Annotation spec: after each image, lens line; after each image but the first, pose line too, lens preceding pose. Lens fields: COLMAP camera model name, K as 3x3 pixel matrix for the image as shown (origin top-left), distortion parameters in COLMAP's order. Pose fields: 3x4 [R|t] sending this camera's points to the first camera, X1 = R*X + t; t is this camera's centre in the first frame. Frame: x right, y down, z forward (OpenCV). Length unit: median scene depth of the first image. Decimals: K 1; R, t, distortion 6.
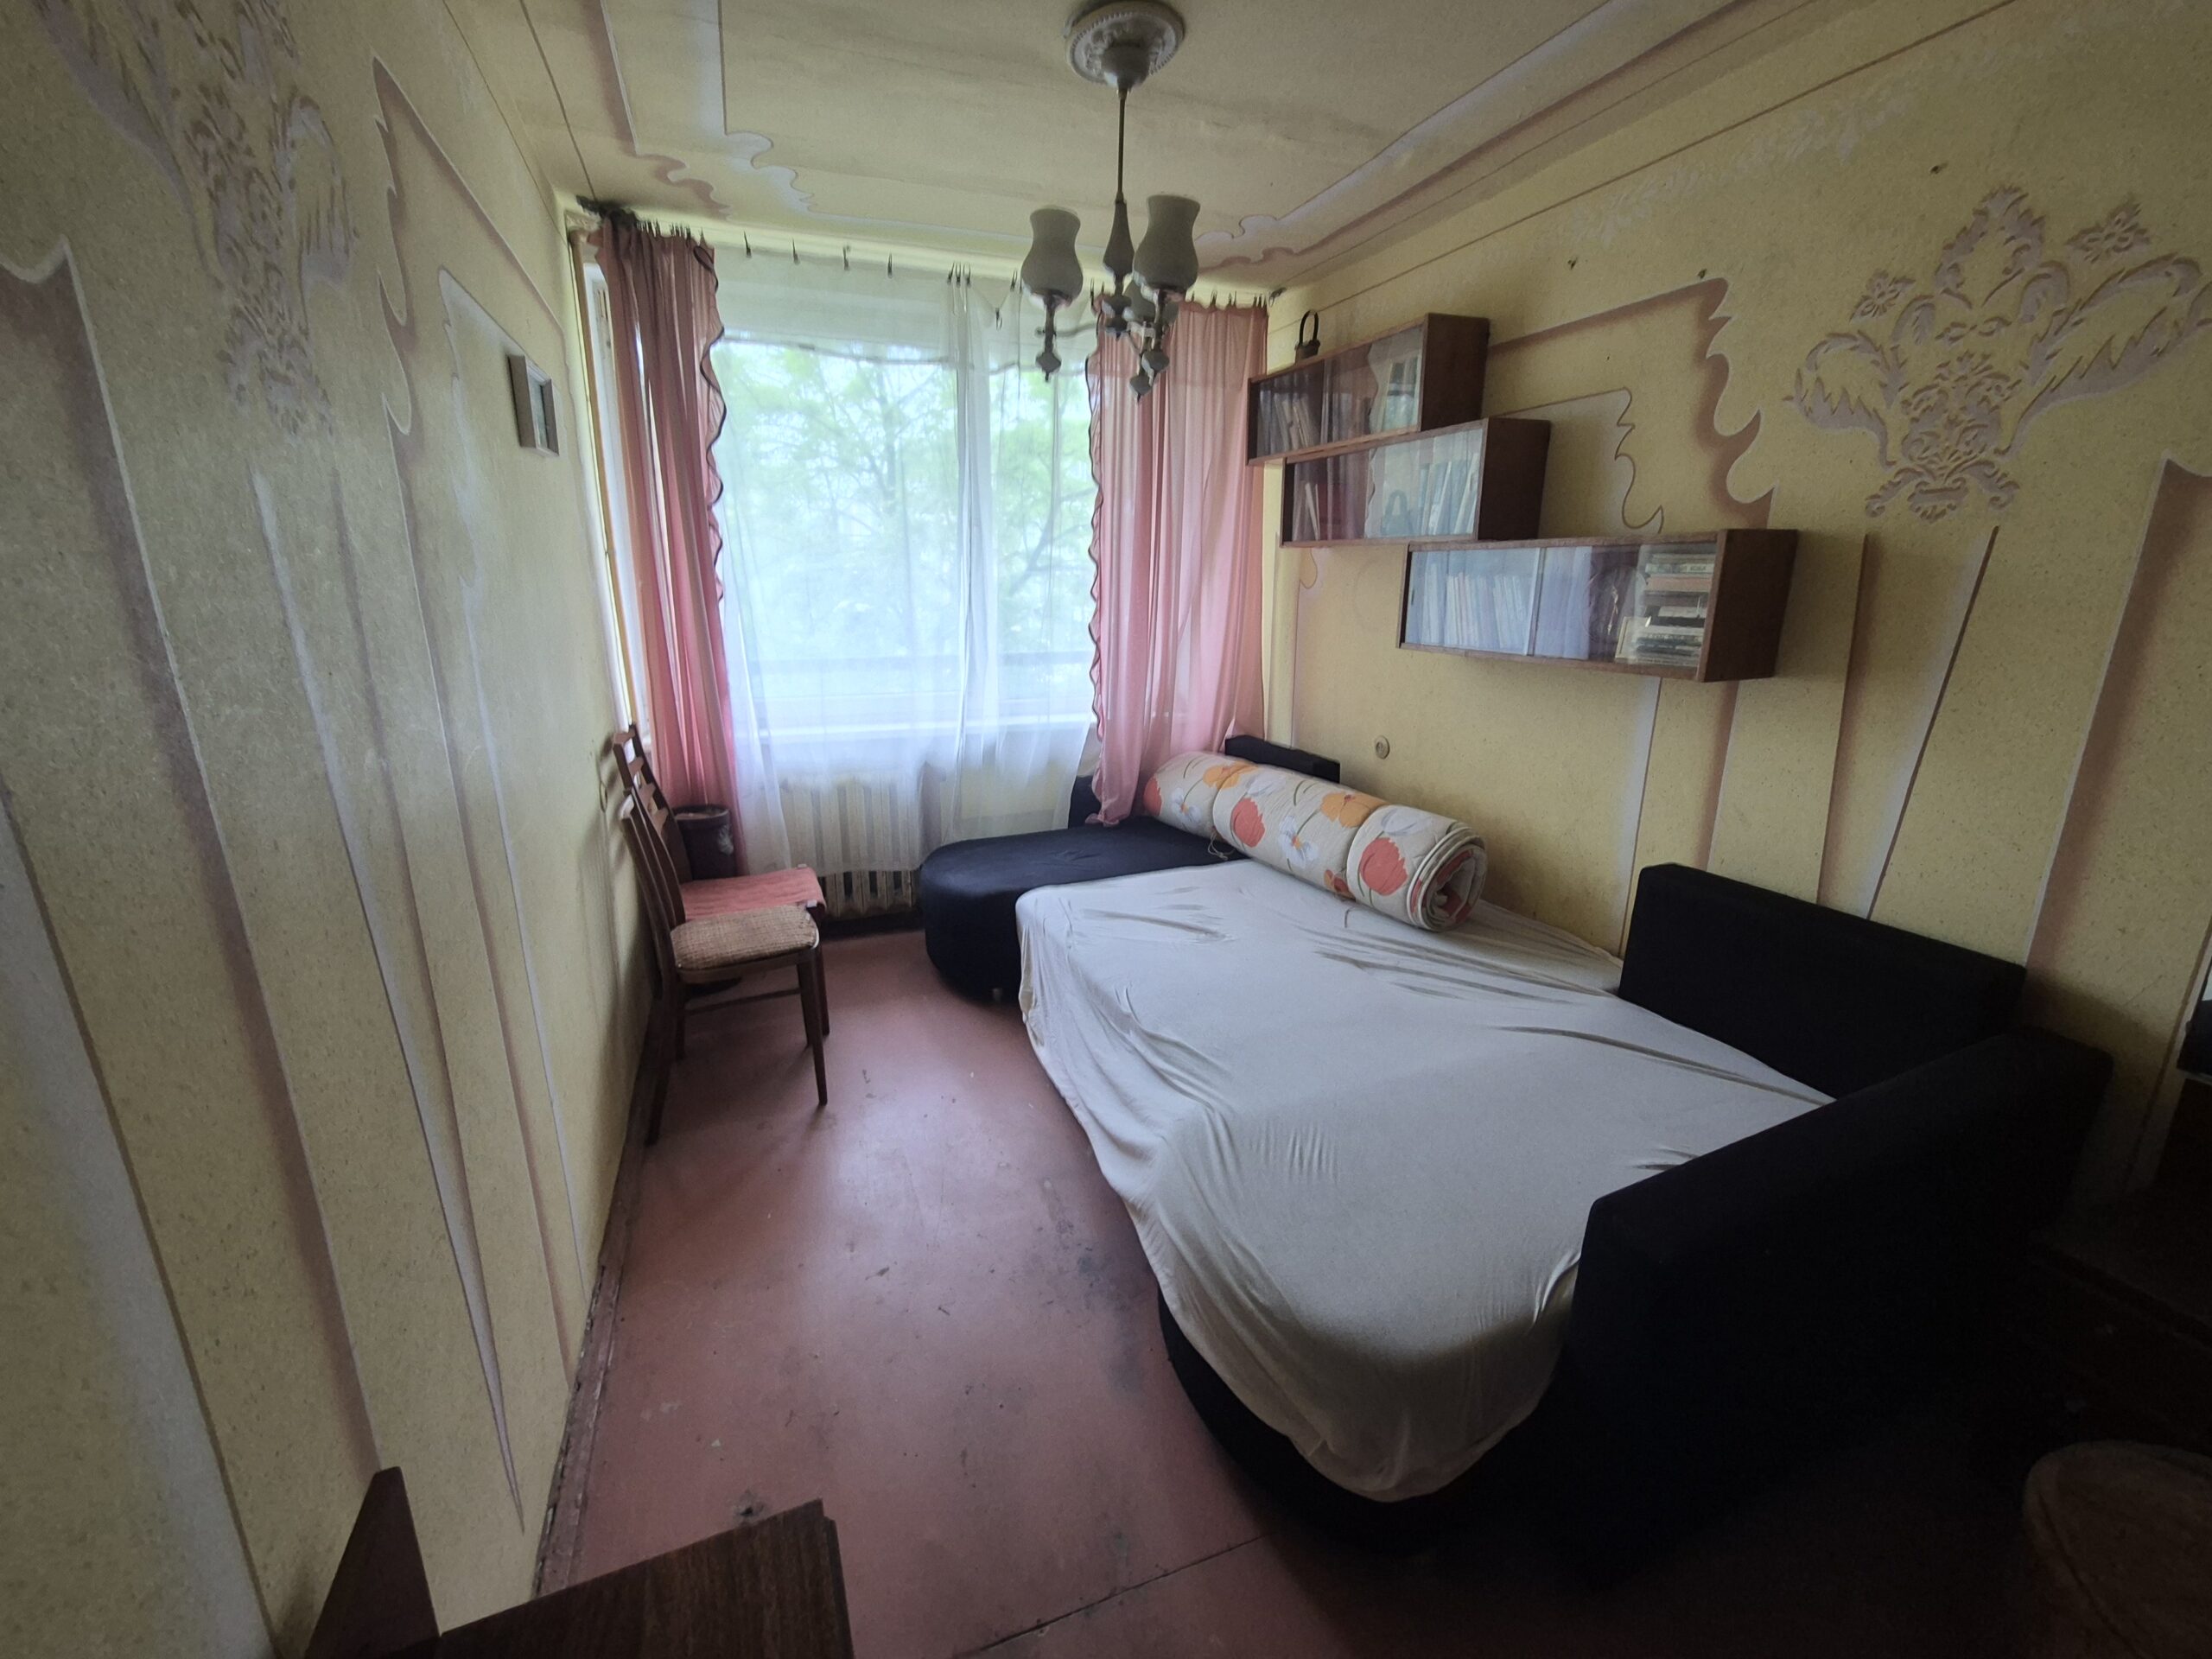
lens RADIAL K [[905.3, 0, 1113.3], [0, 905.3, 827.0], [0, 0, 1]] dist [0.018661, -0.008370]
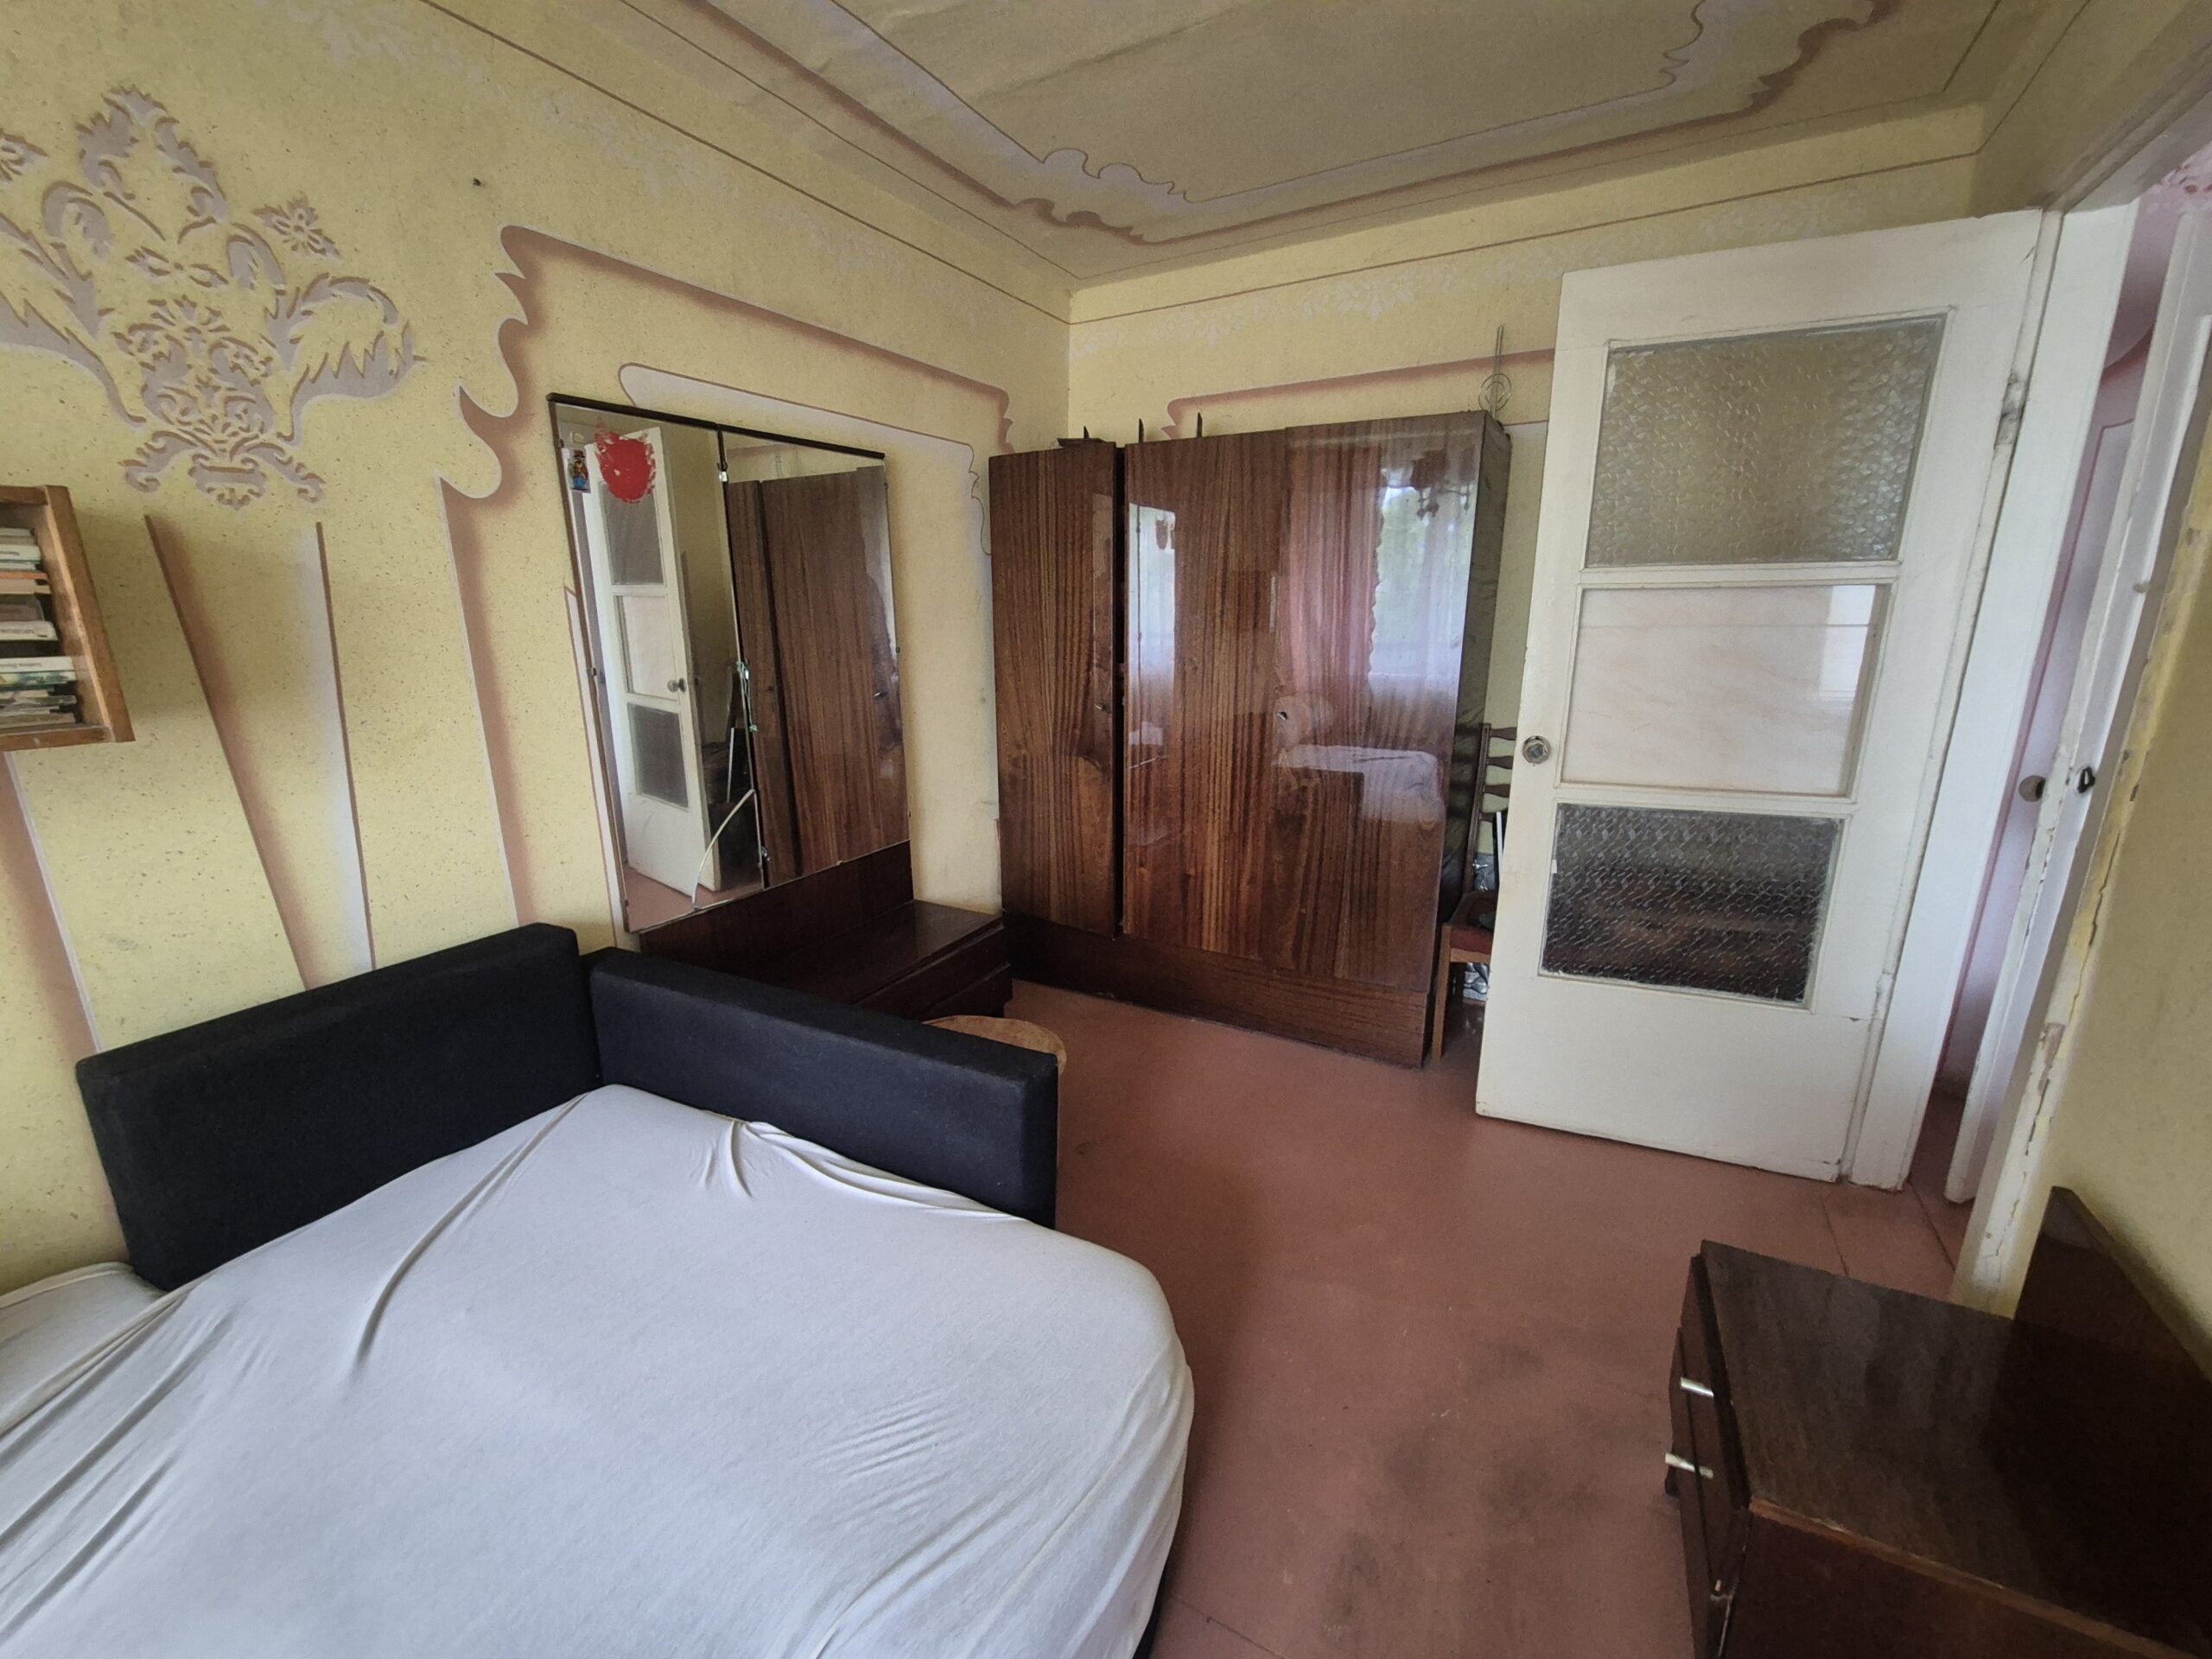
lens RADIAL K [[905.3, 0, 1113.3], [0, 905.3, 827.0], [0, 0, 1]] dist [0.018661, -0.008370]
pose [[-0.653447, -0.189915, 0.732761, -0.273448], [0.190412, 0.895651, 0.401935, -0.262207], [-0.732632, 0.402170, -0.549098, 1.005215]]
